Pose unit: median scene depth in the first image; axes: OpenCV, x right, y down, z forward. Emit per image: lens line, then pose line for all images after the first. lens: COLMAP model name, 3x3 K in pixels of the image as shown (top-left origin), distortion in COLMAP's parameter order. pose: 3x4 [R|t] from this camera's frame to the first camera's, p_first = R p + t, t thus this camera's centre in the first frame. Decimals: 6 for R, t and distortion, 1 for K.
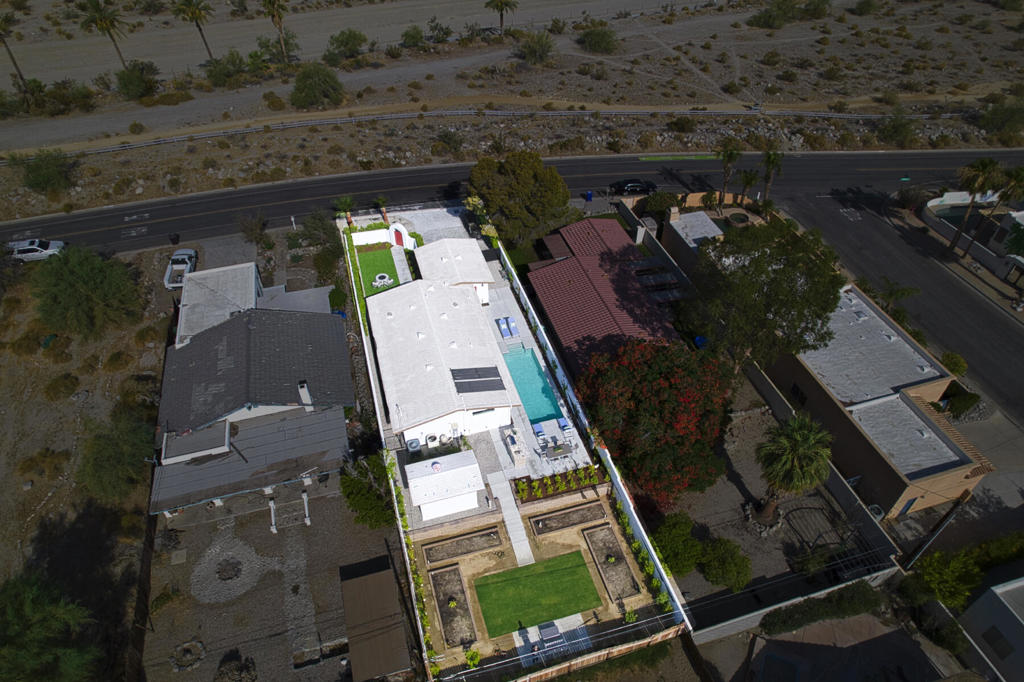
lens RADIAL K [[658.1, 0, 514.5], [0, 658.1, 340.2], [0, 0, 1]] dist [-0.041069, 0.012454]
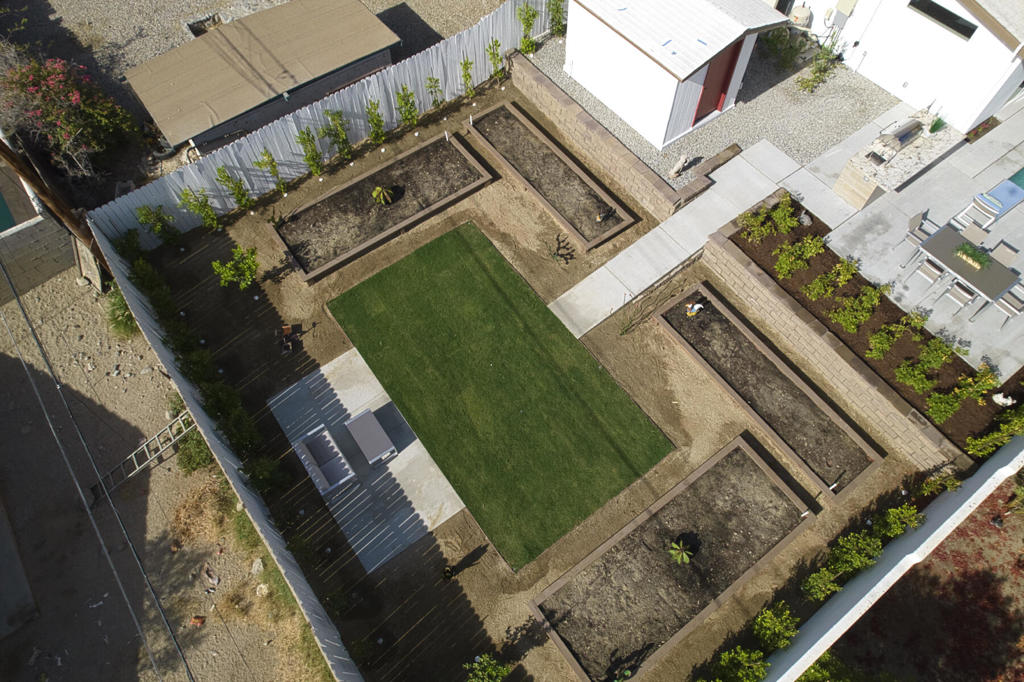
lens RADIAL K [[658.1, 0, 514.6], [0, 658.1, 340.1], [0, 0, 1]] dist [-0.041069, 0.012454]
pose [[0.347412, 0.823851, -0.447855, 0.167484], [-0.630767, 0.558717, 0.538486, 0.173552], [0.693857, 0.095416, 0.713764, 0.718099]]
